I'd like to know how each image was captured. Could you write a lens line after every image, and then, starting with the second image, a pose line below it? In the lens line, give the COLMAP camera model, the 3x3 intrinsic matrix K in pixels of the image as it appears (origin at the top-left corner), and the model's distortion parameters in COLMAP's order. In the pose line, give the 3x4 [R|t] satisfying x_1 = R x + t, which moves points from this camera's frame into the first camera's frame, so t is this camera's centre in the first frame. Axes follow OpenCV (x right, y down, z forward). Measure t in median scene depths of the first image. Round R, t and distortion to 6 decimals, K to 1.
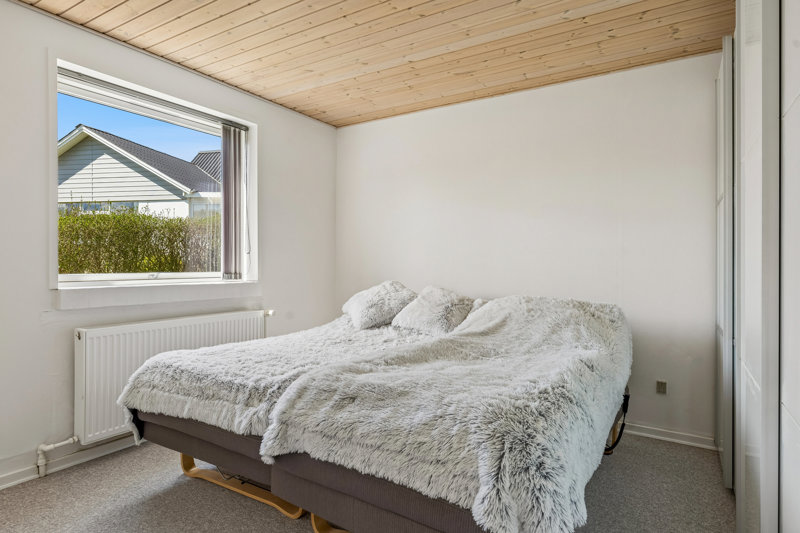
lens RADIAL K [[454.7, 0, 399.1], [0, 454.7, 264.8], [0, 0, 1]] dist [0.000547, 0.000066]
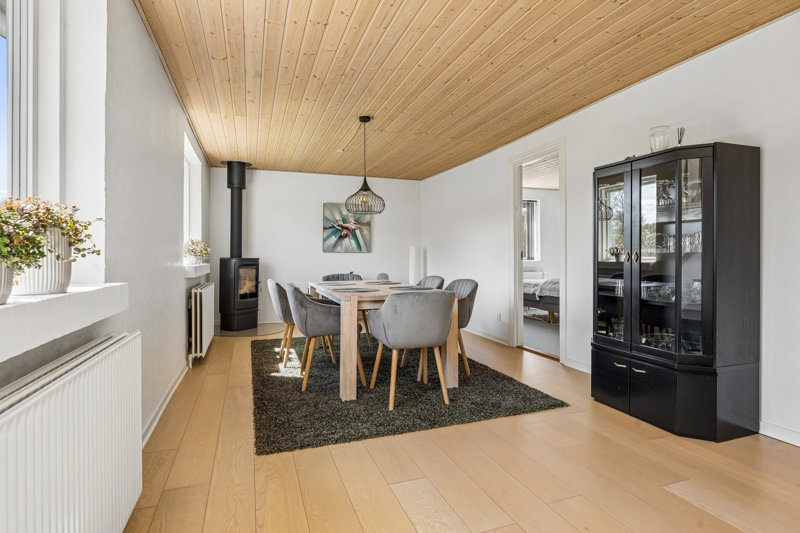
lens RADIAL K [[412.1, 0, 399.3], [0, 412.1, 261.2], [0, 0, 1]] dist [0.000453, 0.000000]
pose [[0.784844, 0.000023, -0.619693, 0.510830], [0.002399, 0.999992, 0.003075, 0.031170], [0.619689, -0.003900, 0.784838, -1.329244]]
